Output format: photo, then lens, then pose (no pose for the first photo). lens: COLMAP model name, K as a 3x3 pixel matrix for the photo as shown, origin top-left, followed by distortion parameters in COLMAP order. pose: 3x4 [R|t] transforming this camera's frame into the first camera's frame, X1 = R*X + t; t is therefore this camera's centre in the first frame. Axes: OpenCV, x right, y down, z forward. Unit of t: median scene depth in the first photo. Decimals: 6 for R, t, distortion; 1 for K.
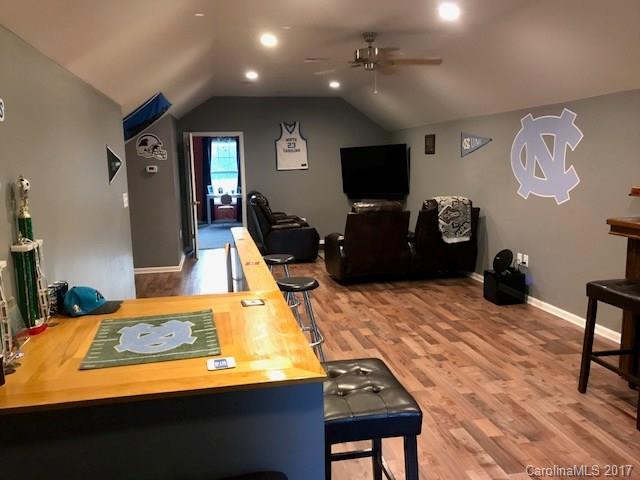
lens RADIAL K [[523.4, 0, 320.0], [0, 523.4, 240.0], [0, 0, 1]] dist [0.013023, -0.007625]
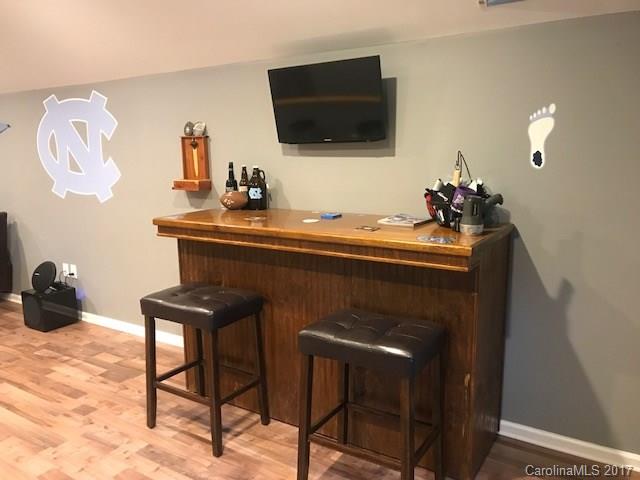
lens RADIAL K [[523.4, 0, 320.0], [0, 523.4, 240.0], [0, 0, 1]] dist [0.013023, -0.007625]
pose [[0.695374, -0.121392, 0.708321, 0.093684], [0.110987, 0.991946, 0.061040, -0.021279], [-0.710026, 0.036169, 0.703246, 0.152373]]
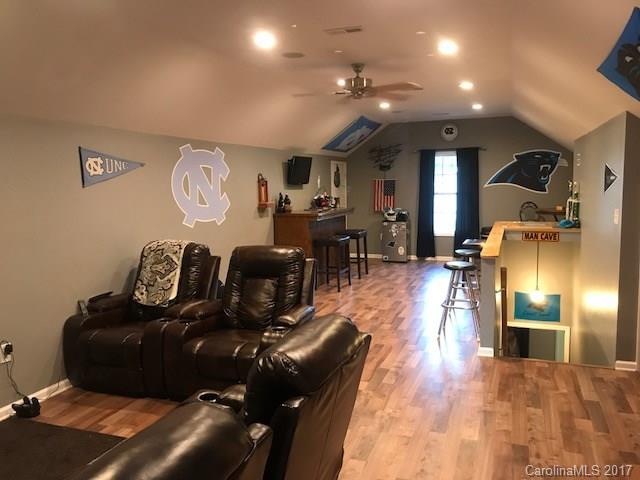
lens RADIAL K [[523.4, 0, 320.0], [0, 523.4, 240.0], [0, 0, 1]] dist [0.013023, -0.007625]
pose [[-0.848749, -0.023483, 0.528274, -0.426759], [0.114195, 0.967301, 0.226469, -0.312692], [-0.516319, 0.252541, -0.818314, 2.085027]]
